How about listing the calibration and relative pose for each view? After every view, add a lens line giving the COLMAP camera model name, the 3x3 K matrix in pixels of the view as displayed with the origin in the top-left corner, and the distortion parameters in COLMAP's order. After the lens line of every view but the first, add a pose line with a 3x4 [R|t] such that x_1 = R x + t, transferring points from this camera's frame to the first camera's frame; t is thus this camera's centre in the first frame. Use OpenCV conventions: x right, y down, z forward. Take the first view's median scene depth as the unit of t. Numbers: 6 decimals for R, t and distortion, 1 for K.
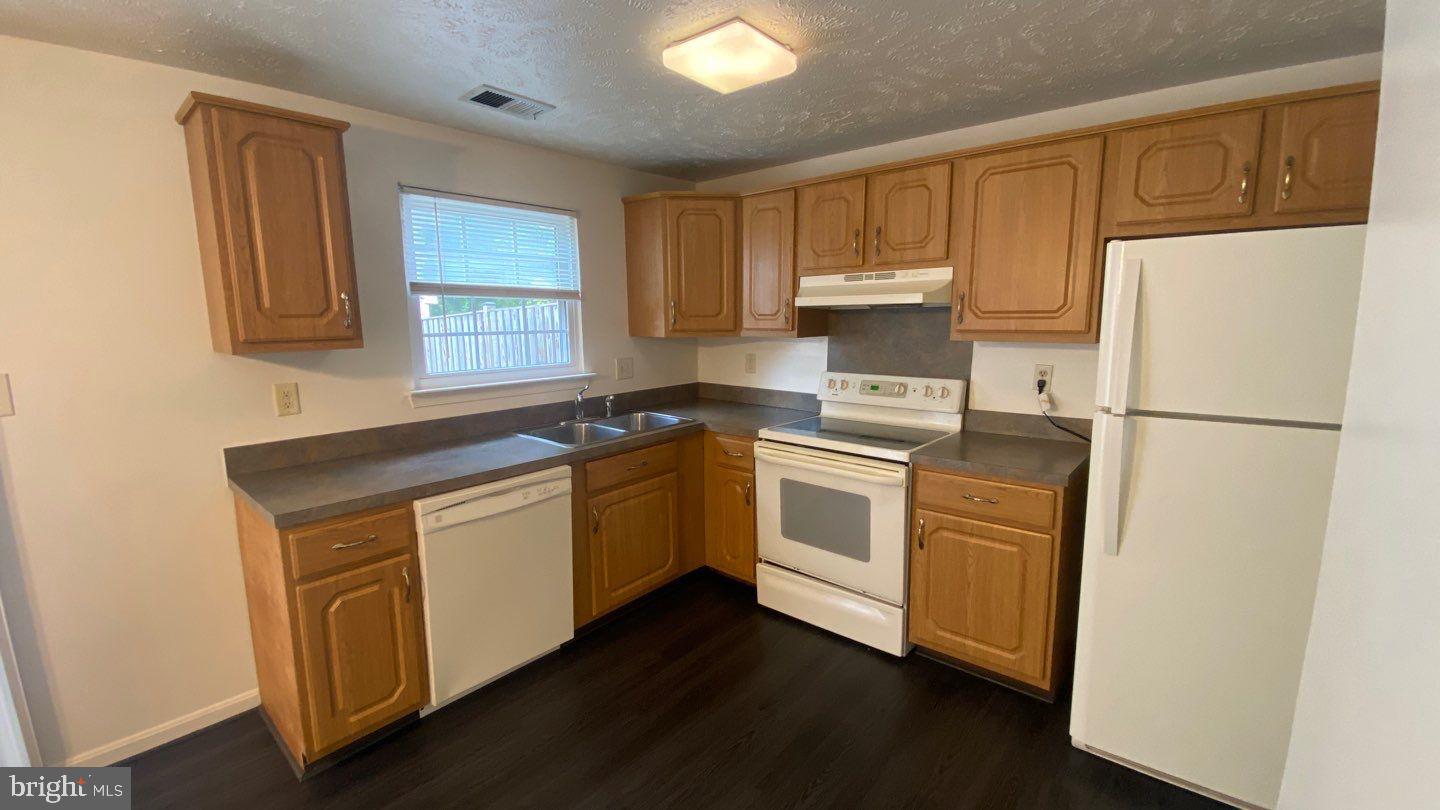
lens RADIAL K [[595.3, 0, 710.1], [0, 595.3, 402.4], [0, 0, 1]] dist [-0.002896, -0.001358]
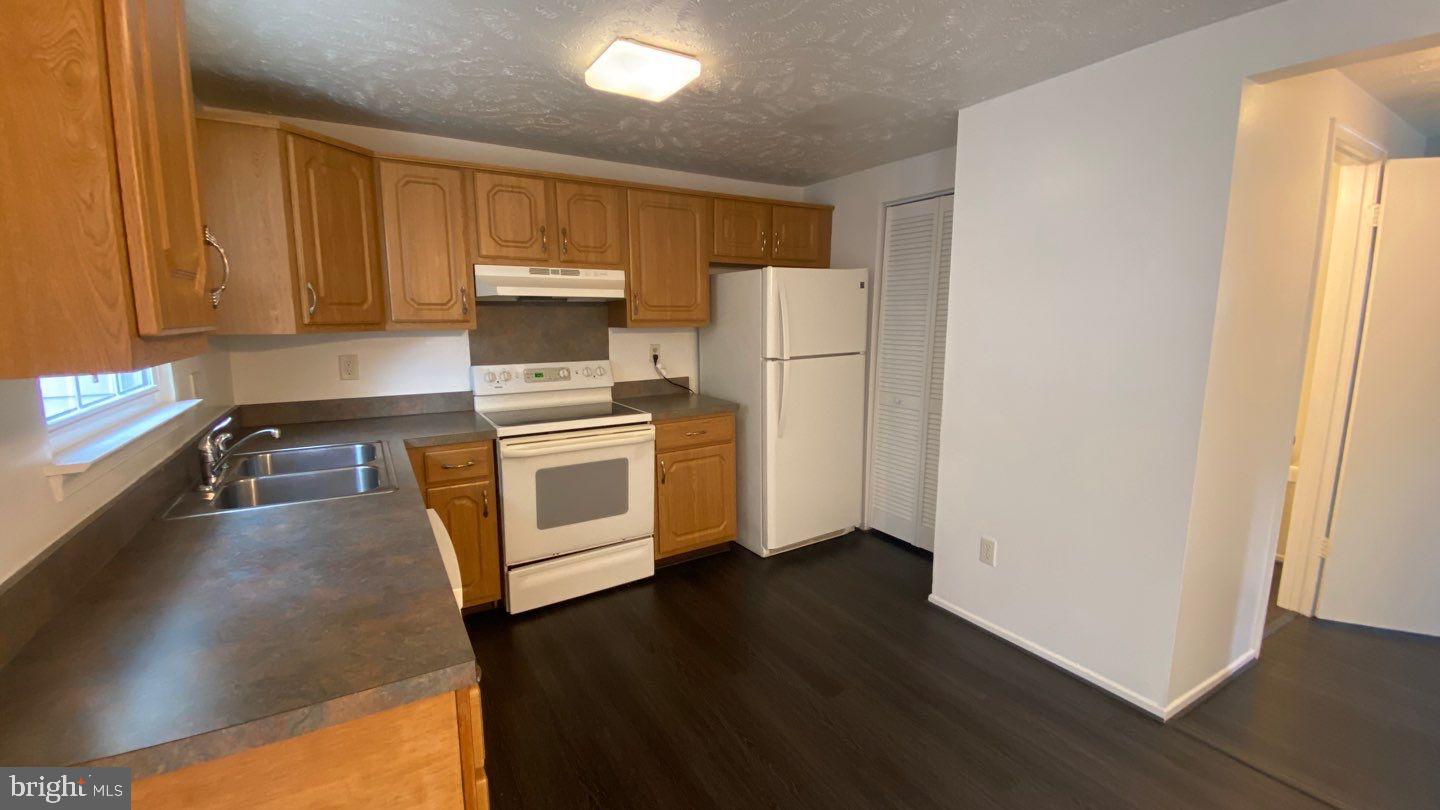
lens RADIAL K [[595.3, 0, 708.7], [0, 595.3, 403.6], [0, 0, 1]] dist [-0.002896, -0.001358]
pose [[0.265162, -0.124375, 0.956148, -0.741694], [0.145061, 0.985505, 0.087965, -0.025858], [-0.953229, 0.115375, 0.279361, 0.446669]]
